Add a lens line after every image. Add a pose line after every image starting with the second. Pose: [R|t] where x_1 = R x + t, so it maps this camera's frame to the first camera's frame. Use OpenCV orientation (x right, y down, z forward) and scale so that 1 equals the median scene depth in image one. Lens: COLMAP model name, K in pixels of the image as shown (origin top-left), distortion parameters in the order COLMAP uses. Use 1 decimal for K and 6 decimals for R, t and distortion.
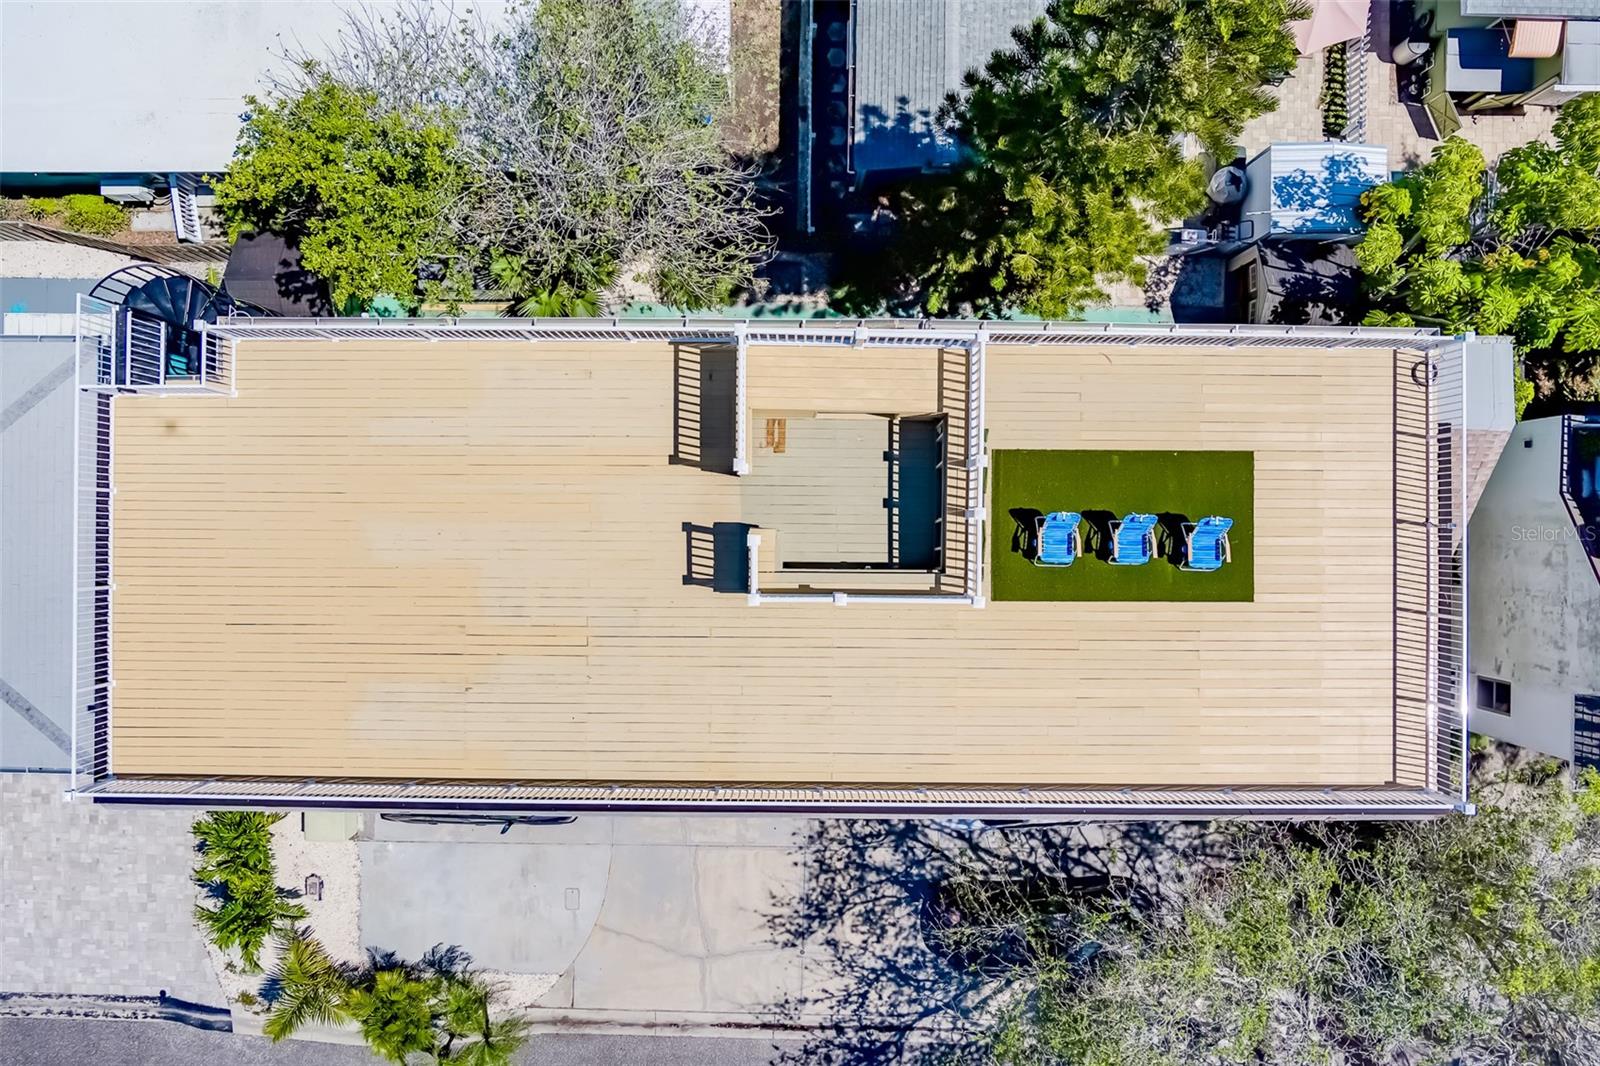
lens RADIAL K [[1282.3, 0, 829.8], [0, 1282.3, 532.5], [0, 0, 1]] dist [-0.097883, 0.004639]
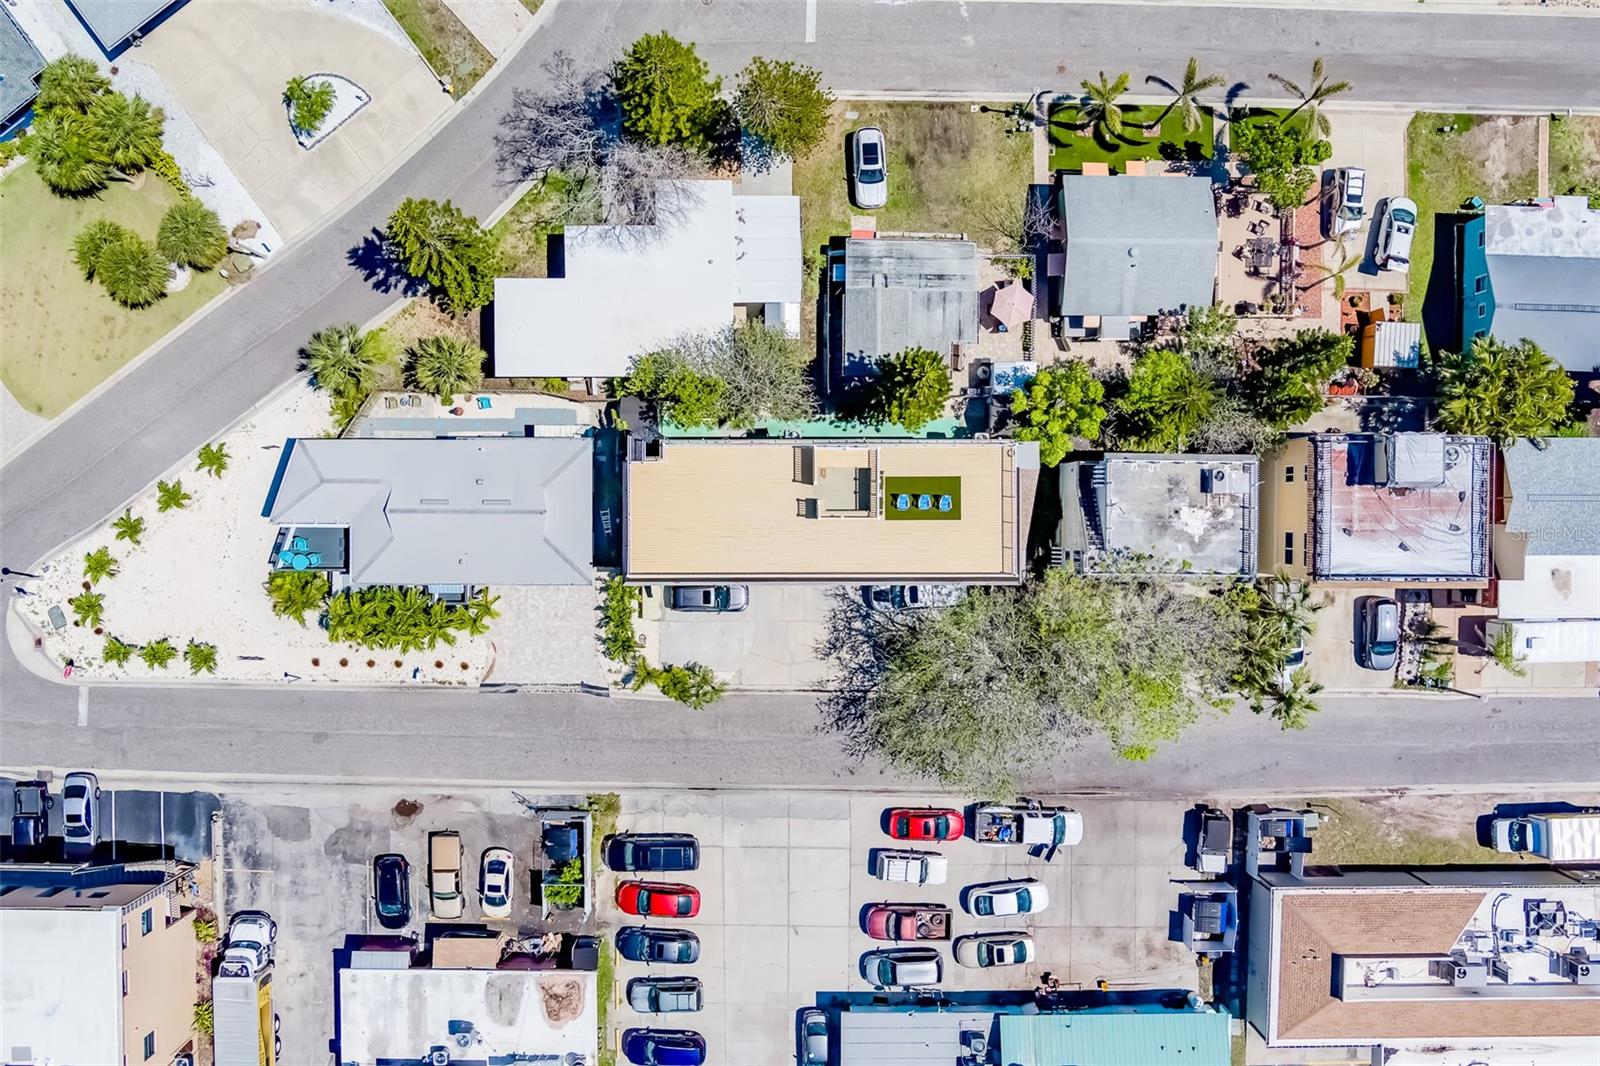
lens RADIAL K [[1282.3, 0, 829.8], [0, 1282.3, 532.5], [0, 0, 1]] dist [-0.097883, 0.004639]
pose [[0.999936, -0.009046, 0.006843, -0.034190], [0.008979, 0.999913, 0.009655, 0.036043], [-0.006929, -0.009593, 0.999930, -1.724961]]
